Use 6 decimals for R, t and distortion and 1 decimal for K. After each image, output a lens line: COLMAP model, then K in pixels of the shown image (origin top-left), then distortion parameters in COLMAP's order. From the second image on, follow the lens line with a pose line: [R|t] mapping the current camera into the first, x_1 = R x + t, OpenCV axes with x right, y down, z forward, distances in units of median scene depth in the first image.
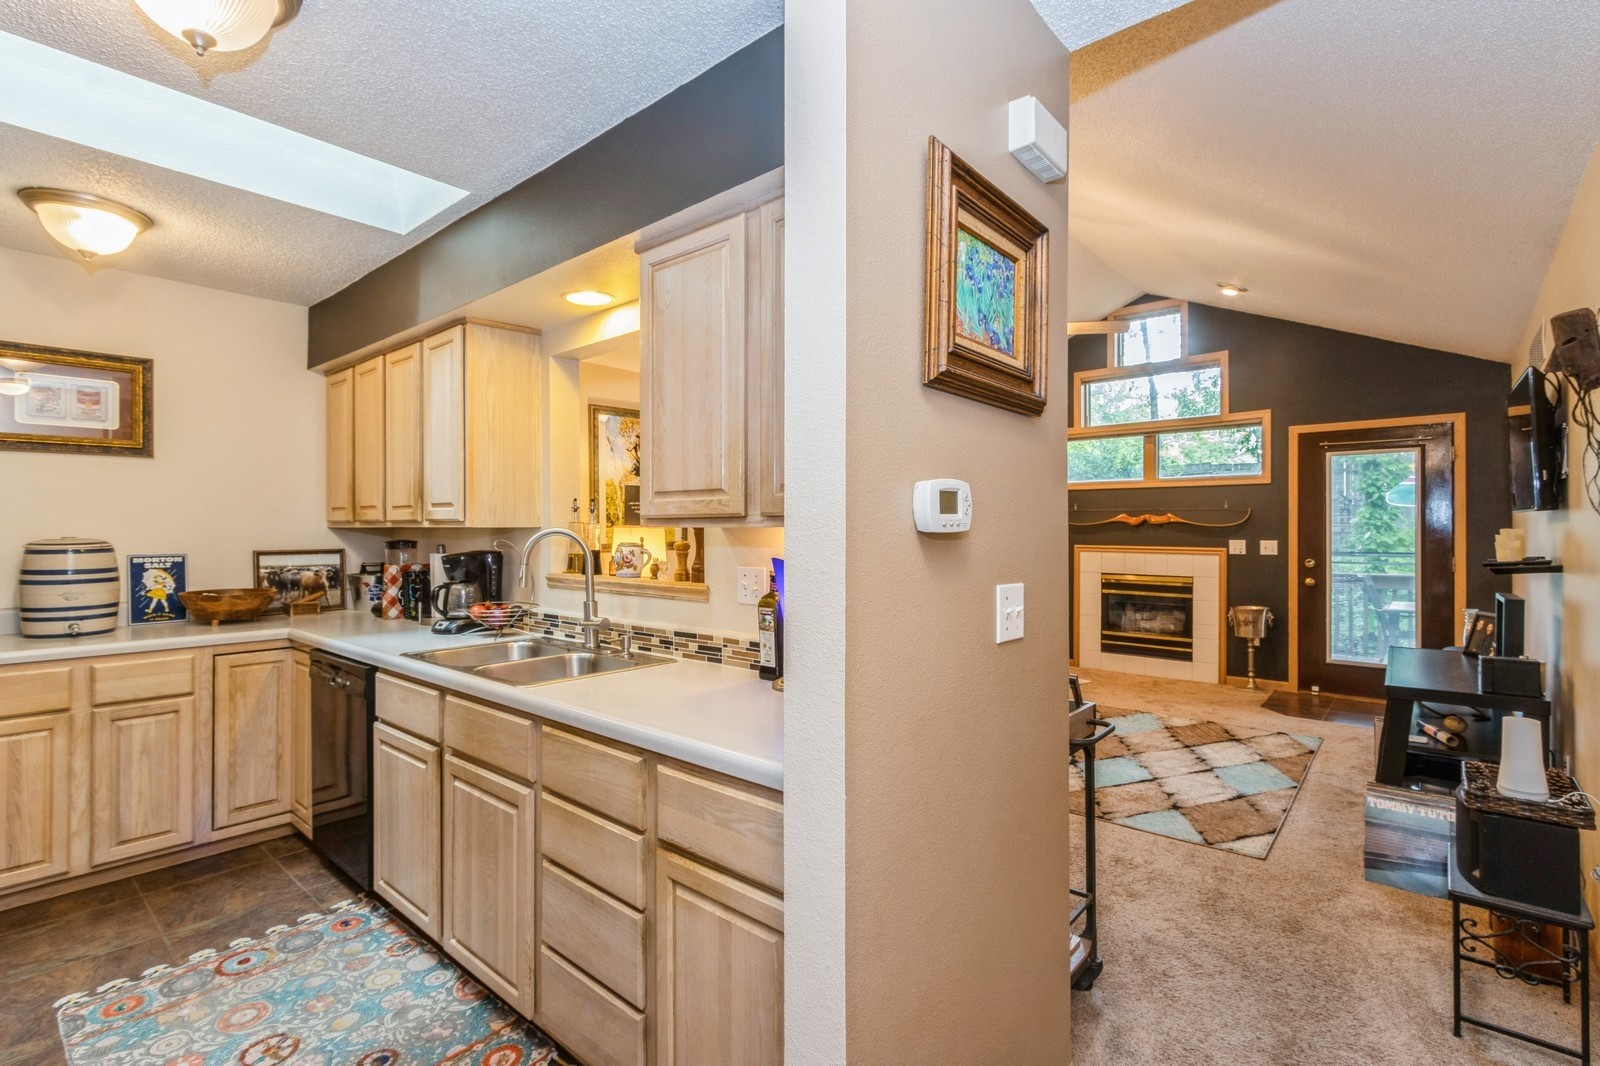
lens RADIAL K [[749.1, 0, 794.1], [0, 749.1, 529.8], [0, 0, 1]] dist [0.004439, -0.001091]
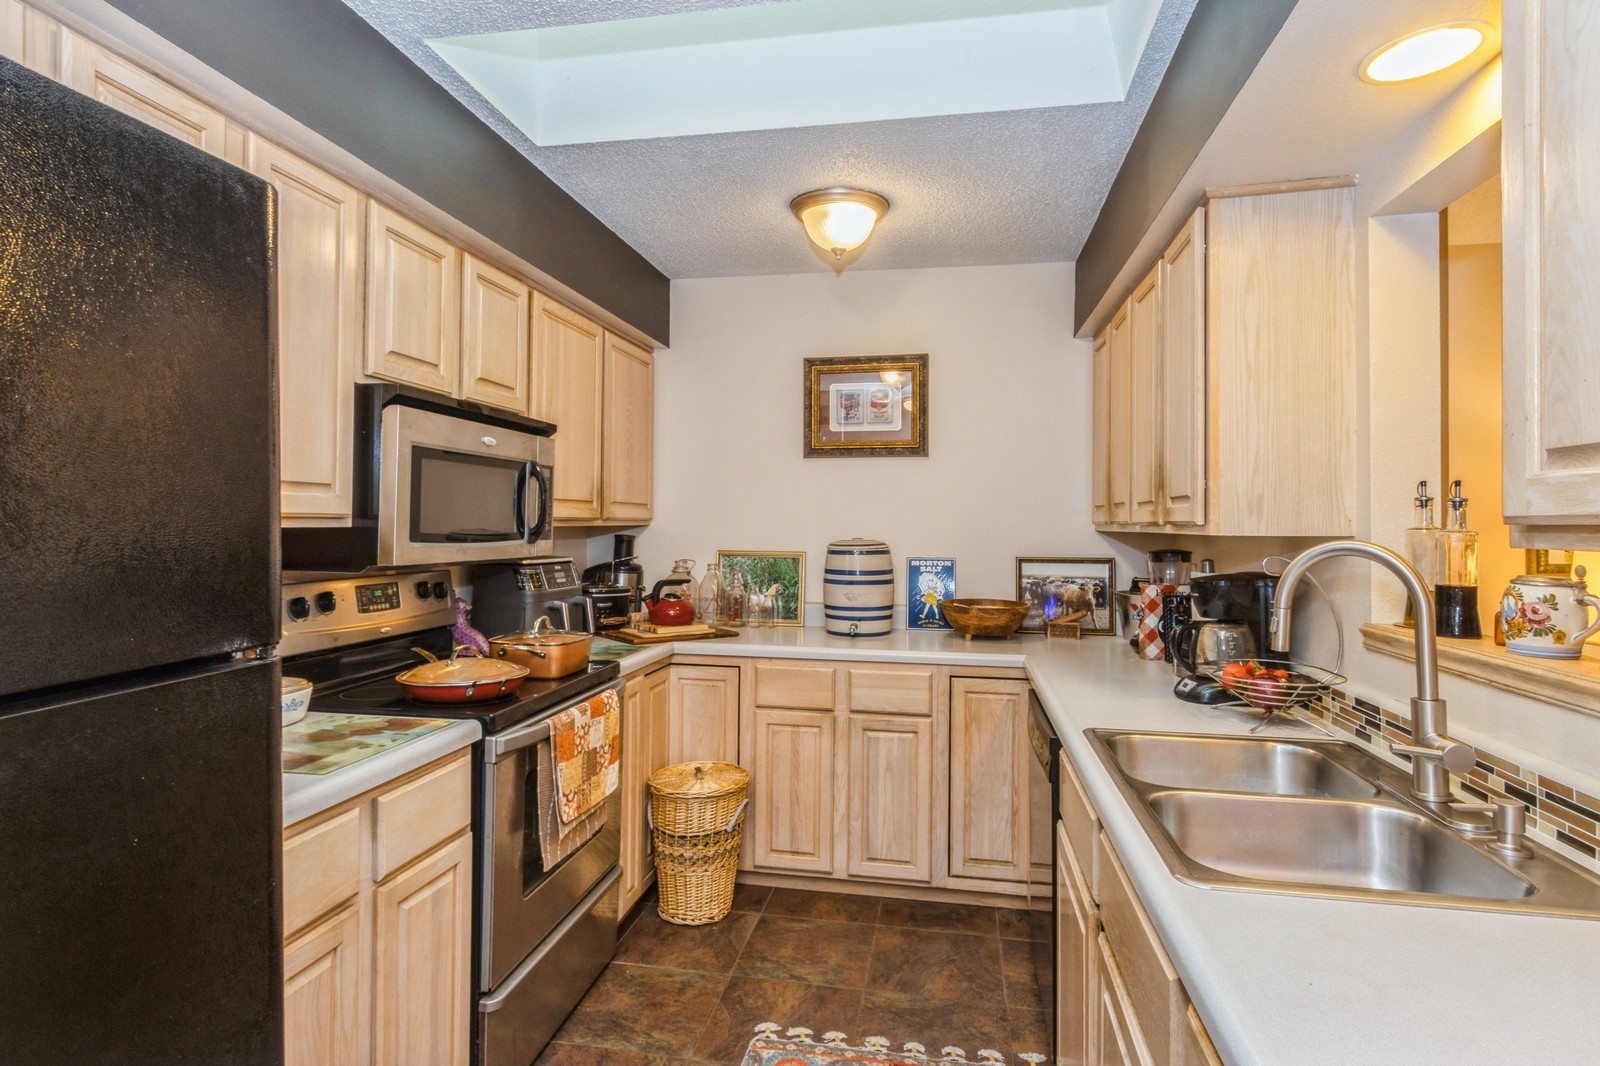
lens RADIAL K [[850.9, 0, 793.0], [0, 850.9, 518.4], [0, 0, 1]] dist [0.011115, 0.000214]
pose [[0.519685, -0.001421, -0.854357, -0.018090], [-0.010267, 0.999916, -0.007909, -0.007432], [0.854296, 0.012882, 0.519627, 0.328033]]
